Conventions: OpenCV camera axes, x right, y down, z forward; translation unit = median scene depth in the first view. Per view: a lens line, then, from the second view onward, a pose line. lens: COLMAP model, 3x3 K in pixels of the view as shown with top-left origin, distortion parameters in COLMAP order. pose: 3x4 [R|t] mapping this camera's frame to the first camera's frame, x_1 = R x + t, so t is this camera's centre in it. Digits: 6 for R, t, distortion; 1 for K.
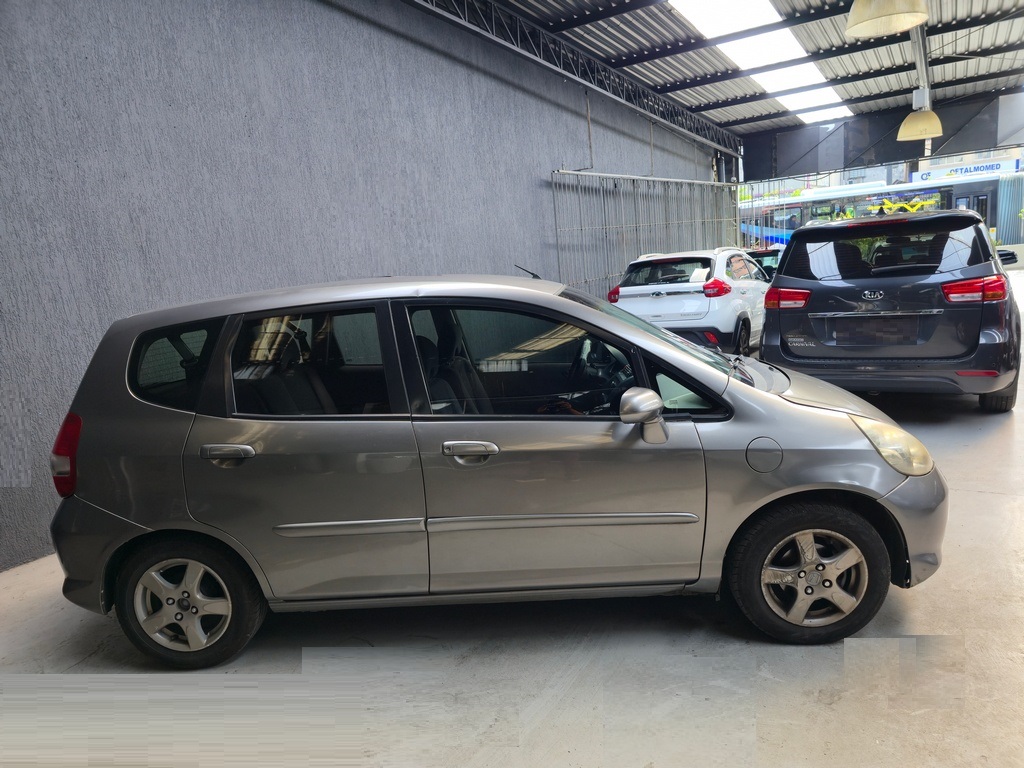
lens RADIAL K [[681.3, 0, 521.5], [0, 681.3, 386.4], [0, 0, 1]] dist [0.045695, -0.041781]
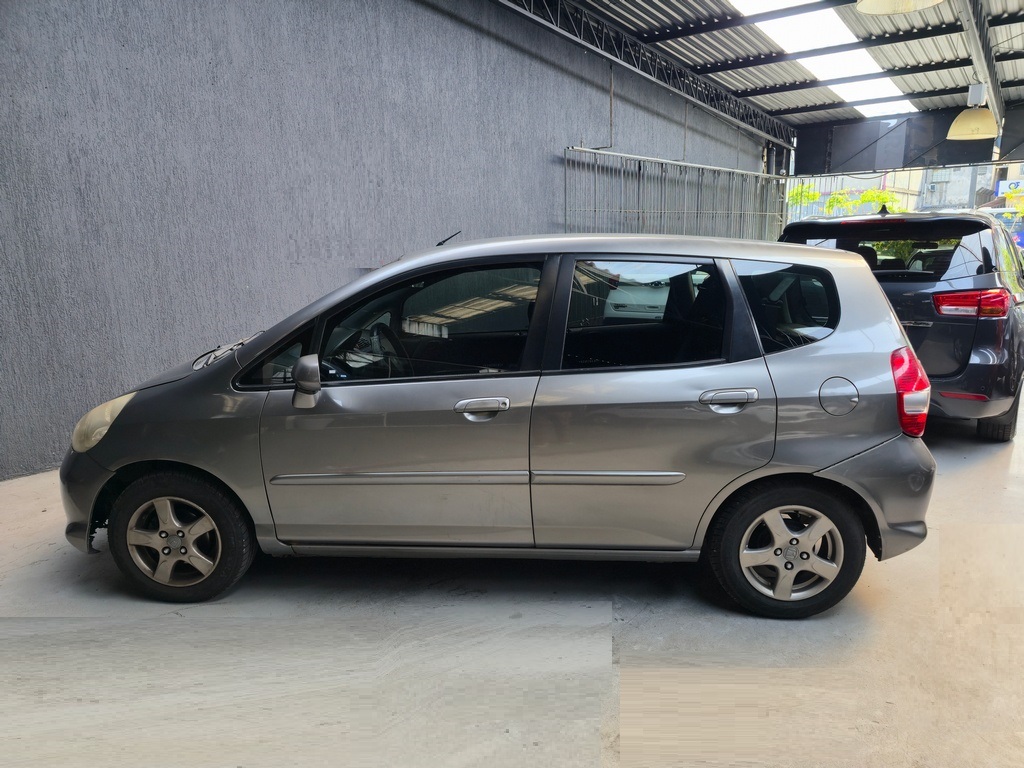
lens RADIAL K [[681.3, 0, 521.3], [0, 681.3, 384.0], [0, 0, 1]] dist [0.045695, -0.041781]
pose [[0.993267, 0.089715, -0.073294, 0.109553], [-0.088021, 0.995779, 0.026022, -0.005000], [0.075320, -0.019395, 0.996971, 0.042978]]
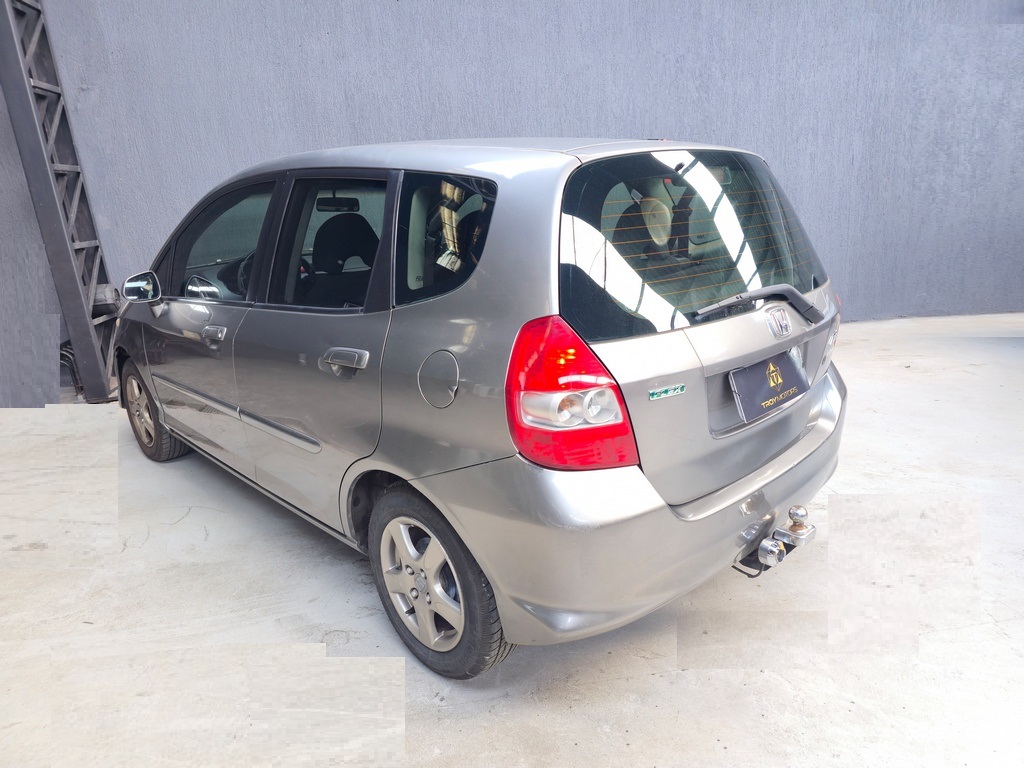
lens RADIAL K [[681.3, 0, 511.3], [0, 681.3, 384.2], [0, 0, 1]] dist [0.045695, -0.041781]
pose [[0.671027, 0.255560, -0.695997, 0.322456], [-0.134109, 0.965071, 0.225062, -0.052638], [0.729203, -0.057683, 0.681862, 0.265895]]
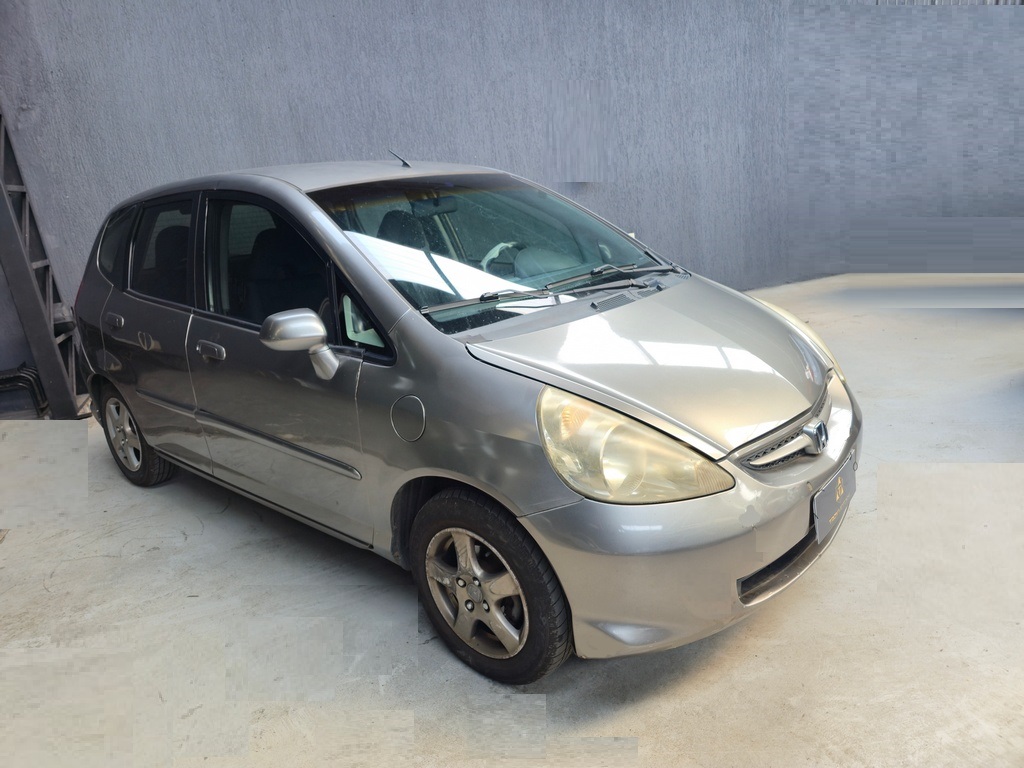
lens RADIAL K [[681.3, 0, 504.4], [0, 681.3, 374.2], [0, 0, 1]] dist [0.045695, -0.041781]
pose [[0.791966, 0.176112, -0.584615, 0.305158], [-0.075302, 0.978361, 0.192715, -0.035498], [0.605904, -0.108601, 0.788090, 0.166467]]
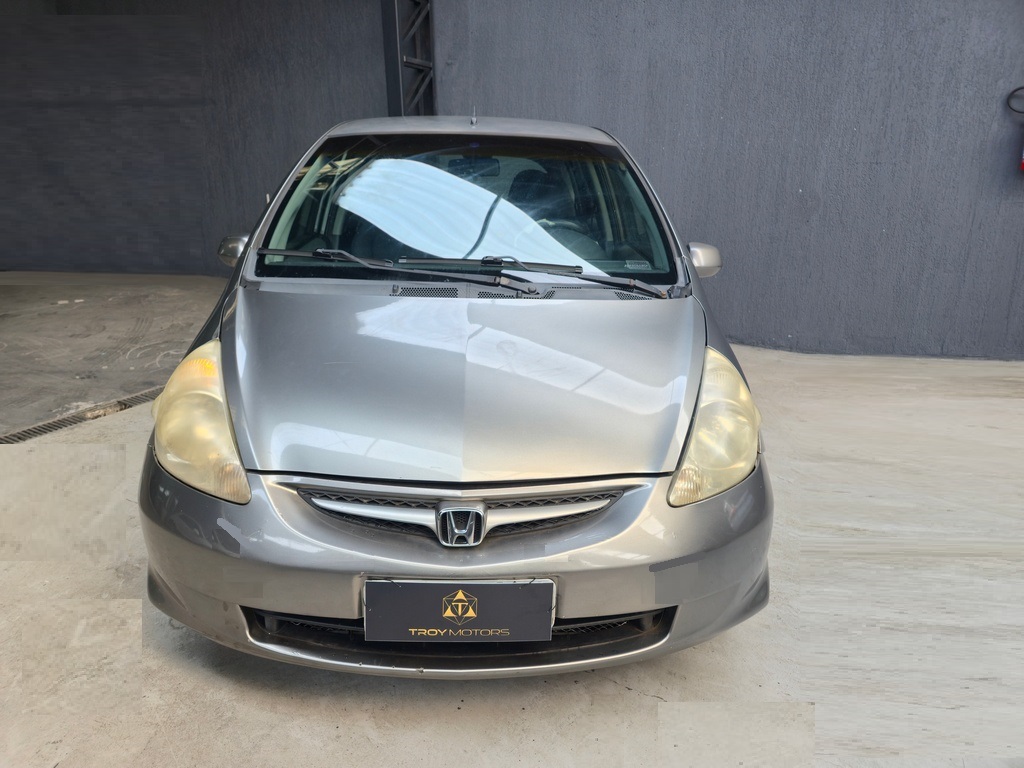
lens RADIAL K [[681.3, 0, 512.0], [0, 681.3, 387.4], [0, 0, 1]] dist [0.045695, -0.041781]
pose [[0.070974, 0.381203, -0.921763, 0.423338], [-0.193680, 0.911773, 0.362159, -0.081331], [0.978494, 0.152824, 0.138543, 0.454006]]
